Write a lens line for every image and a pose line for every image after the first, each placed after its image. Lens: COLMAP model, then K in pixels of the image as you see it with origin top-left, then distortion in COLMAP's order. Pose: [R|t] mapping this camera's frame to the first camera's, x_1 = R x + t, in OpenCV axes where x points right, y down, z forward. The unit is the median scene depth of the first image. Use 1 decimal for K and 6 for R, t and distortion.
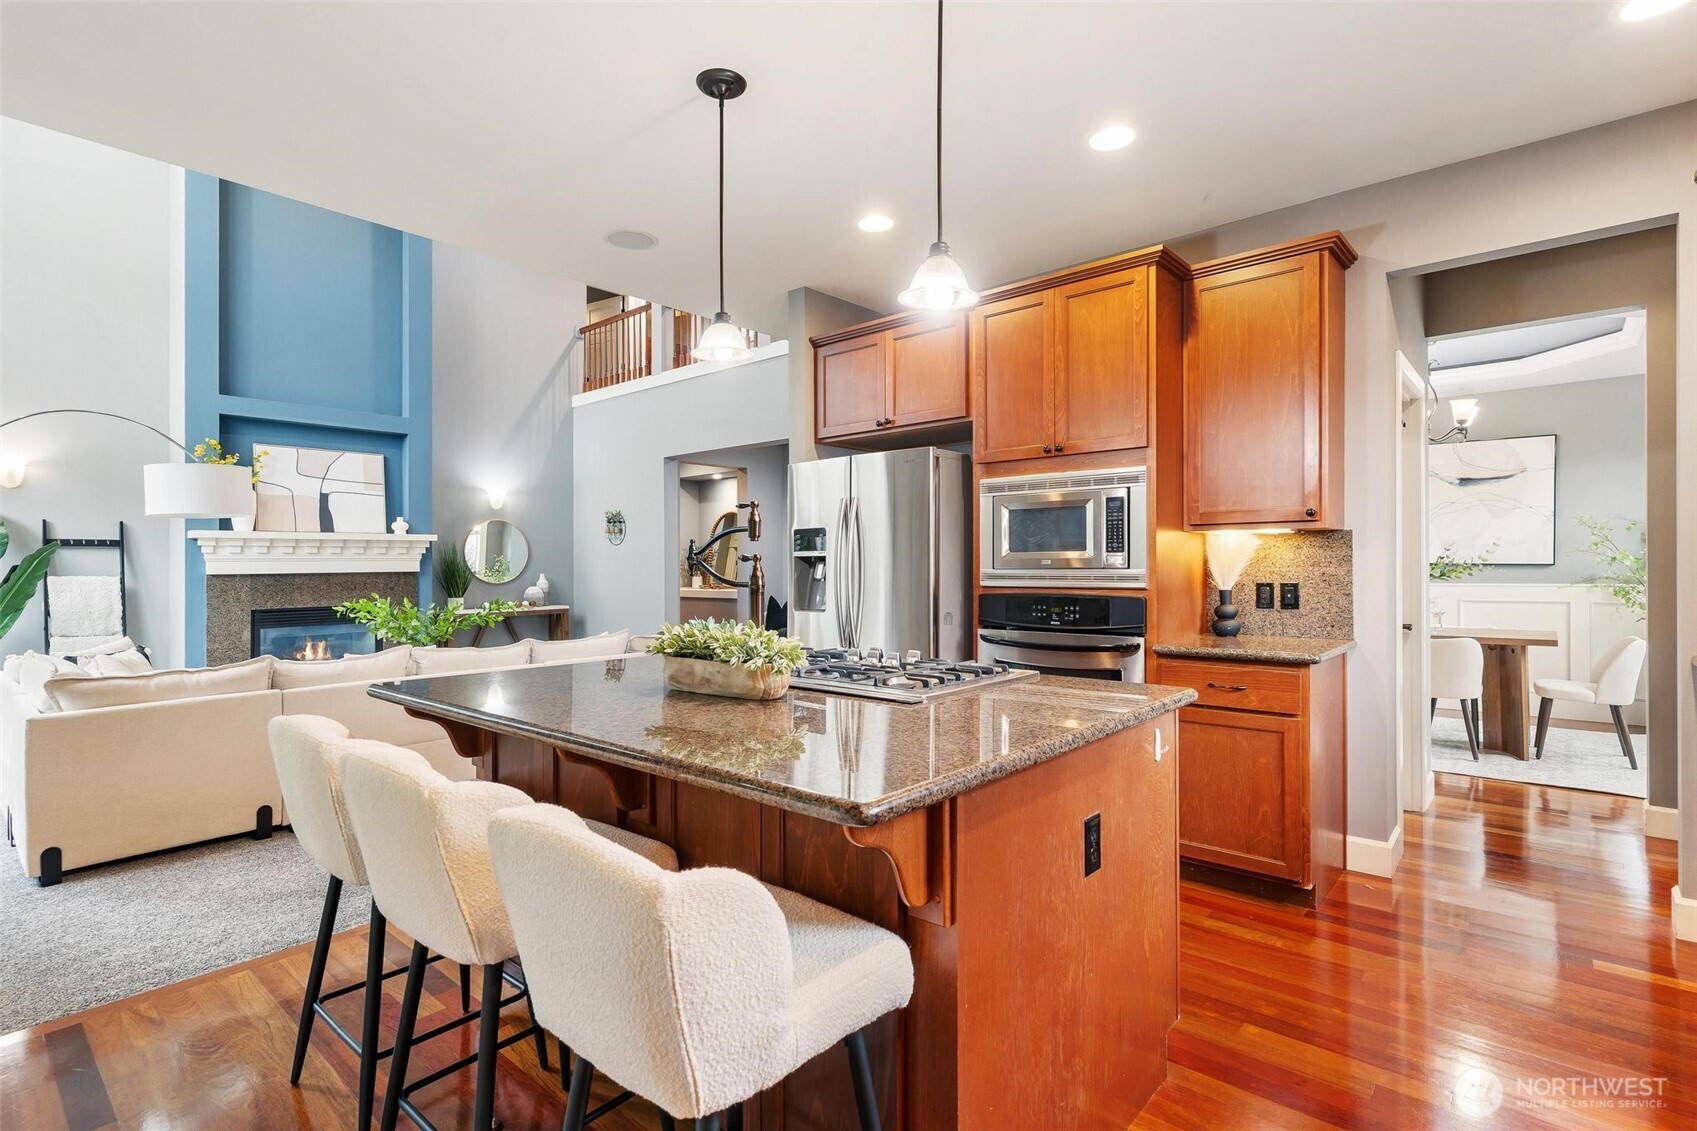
lens RADIAL K [[808.8, 0, 847.4], [0, 808.8, 561.2], [0, 0, 1]] dist [0.003453, -0.000885]
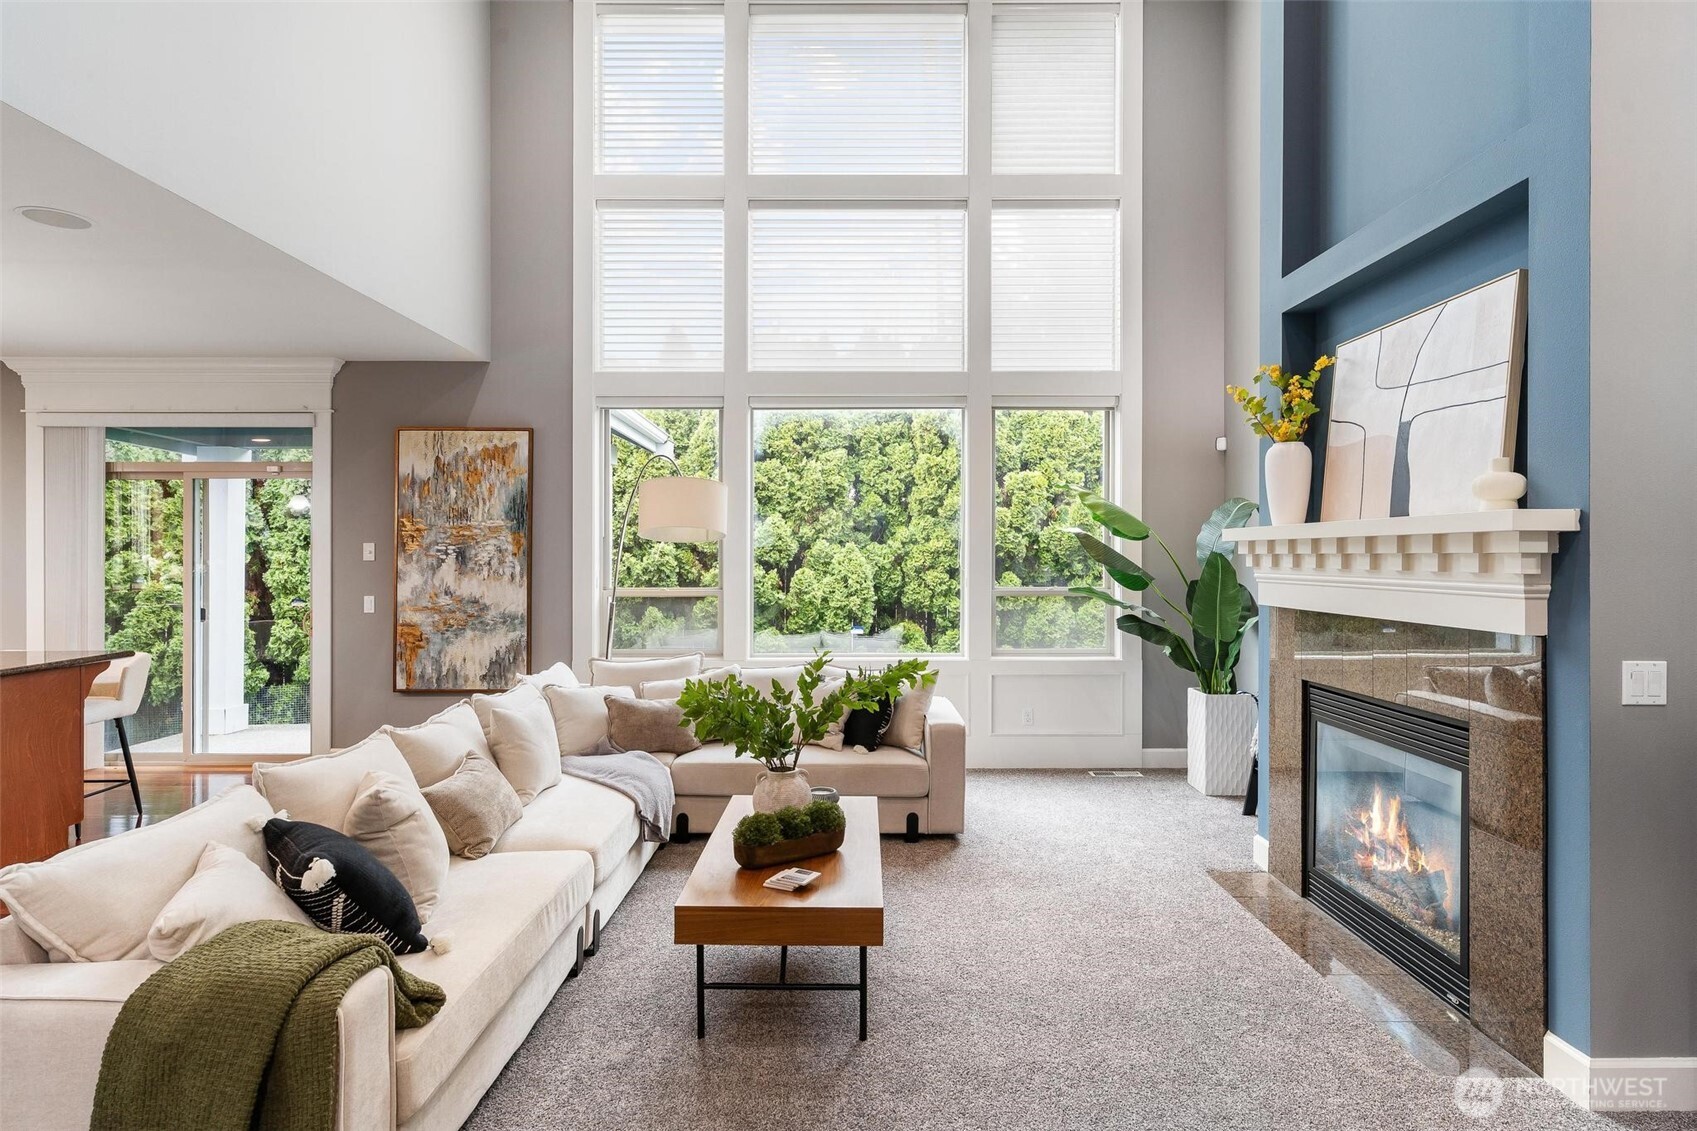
lens RADIAL K [[899.1, 0, 840.5], [0, 899.1, 542.9], [0, 0, 1]] dist [-0.003175, 0.000010]
pose [[-0.755401, 0.003105, -0.655255, -0.146841], [0.010193, 0.999923, -0.007013, -0.024343], [0.655184, -0.011976, -0.755375, 1.216492]]
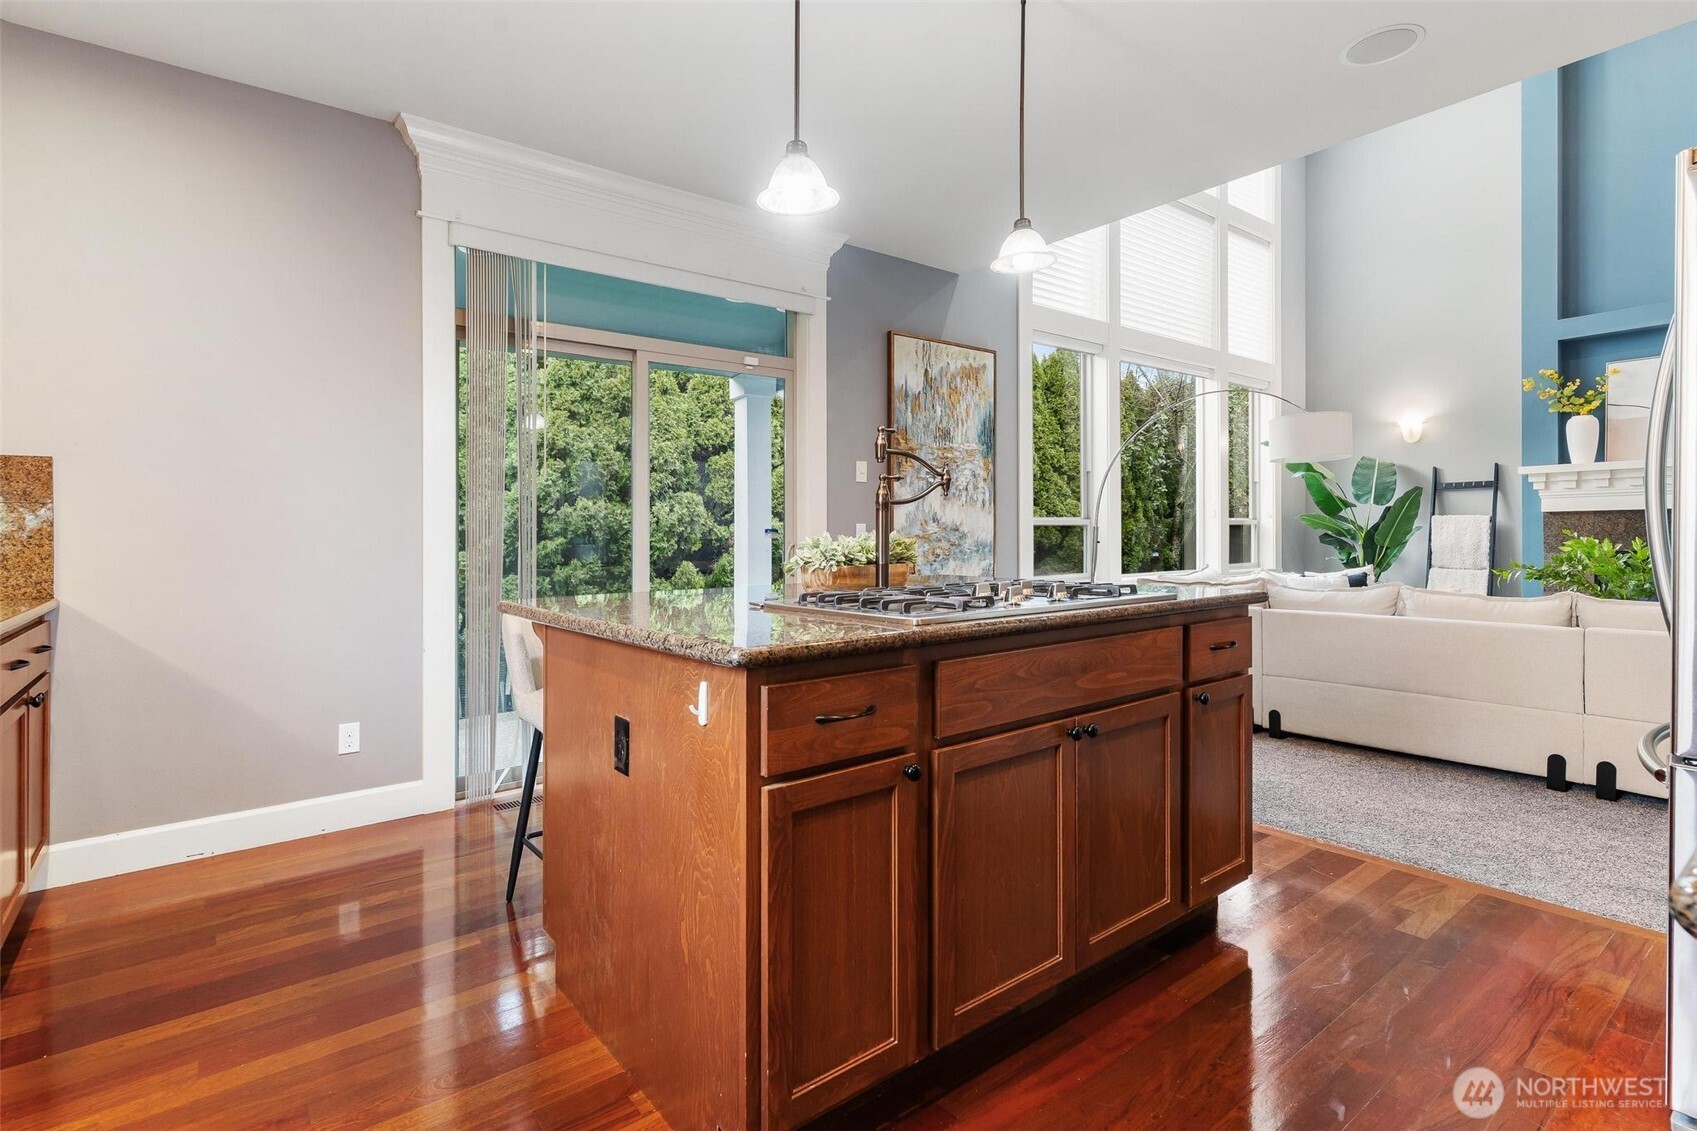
lens RADIAL K [[808.8, 0, 839.2], [0, 808.8, 538.3], [0, 0, 1]] dist [0.003453, -0.000885]
pose [[-0.193862, 0.017000, -0.980882, 0.297438], [0.015951, 0.999772, 0.014175, 0.019577], [0.980899, -0.012898, -0.194089, 0.351980]]
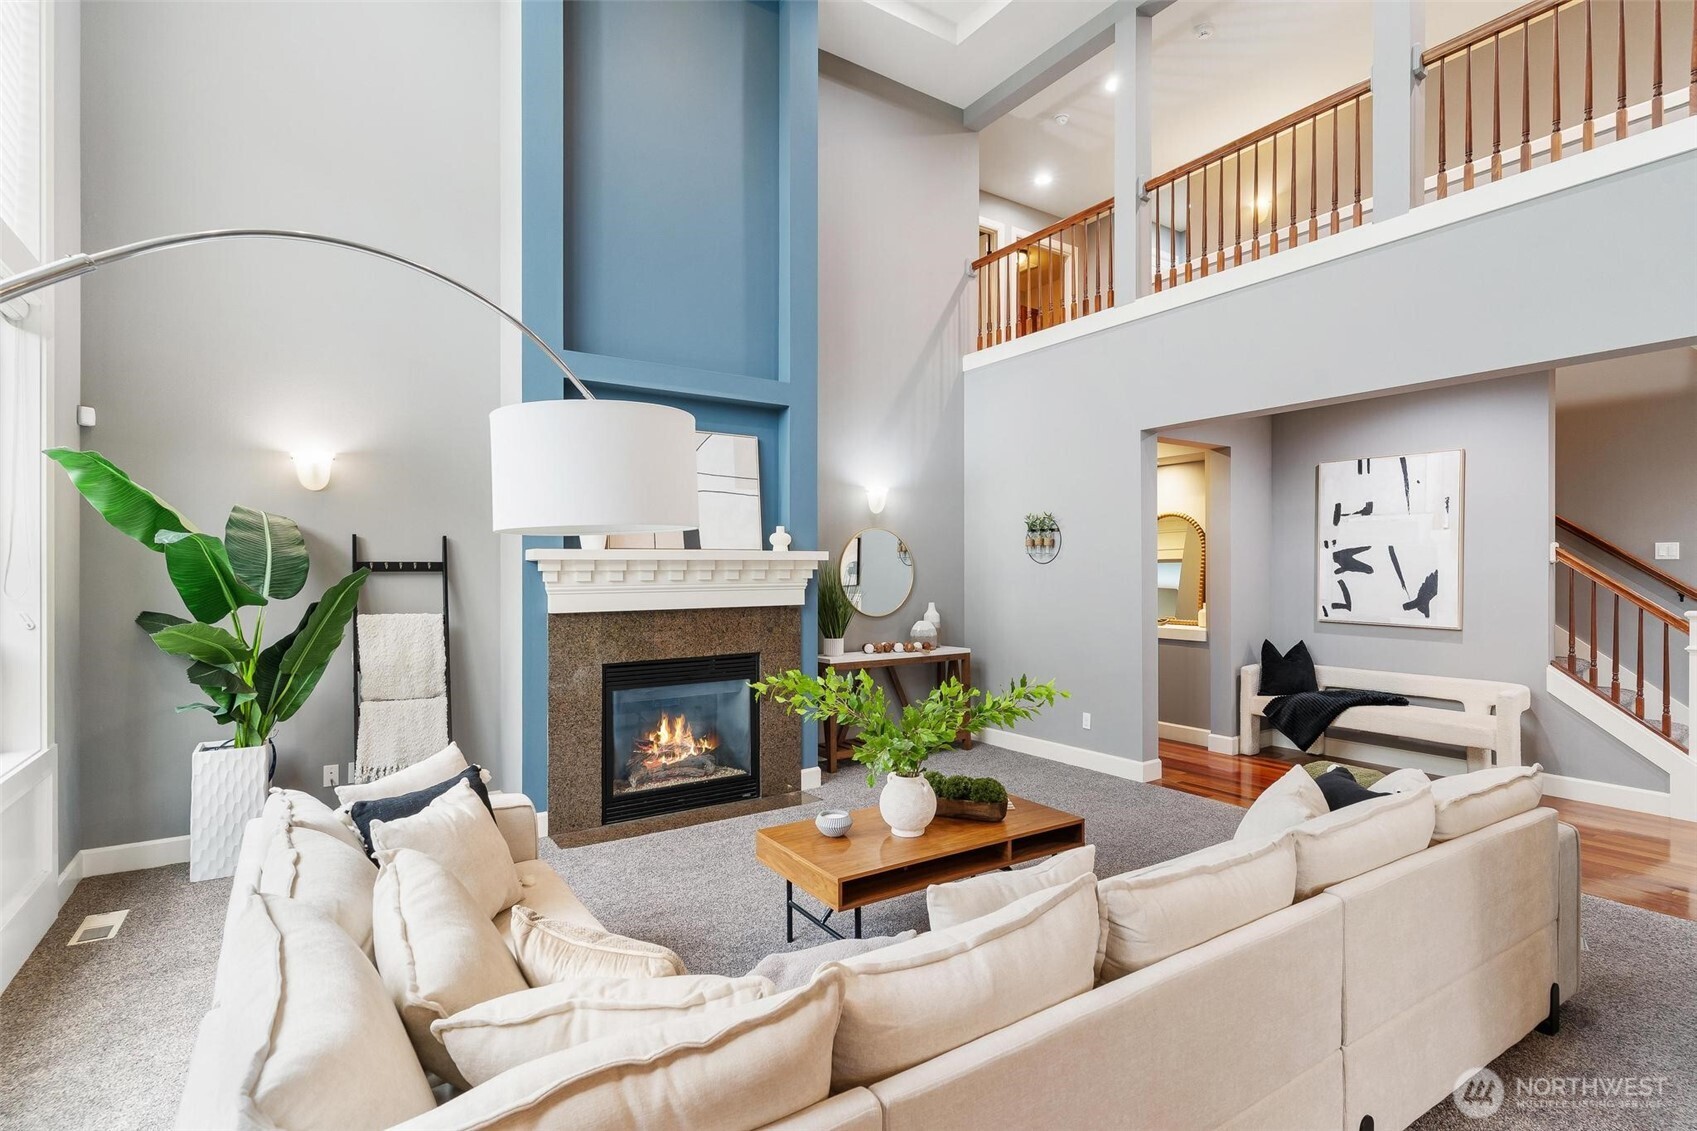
lens RADIAL K [[808.8, 0, 851.6], [0, 808.8, 575.2], [0, 0, 1]] dist [0.003453, -0.000885]
pose [[0.965395, 0.007092, -0.260696, -0.350137], [-0.003917, 0.999912, 0.012693, -0.024215], [0.260763, -0.011233, 0.965338, 0.390023]]
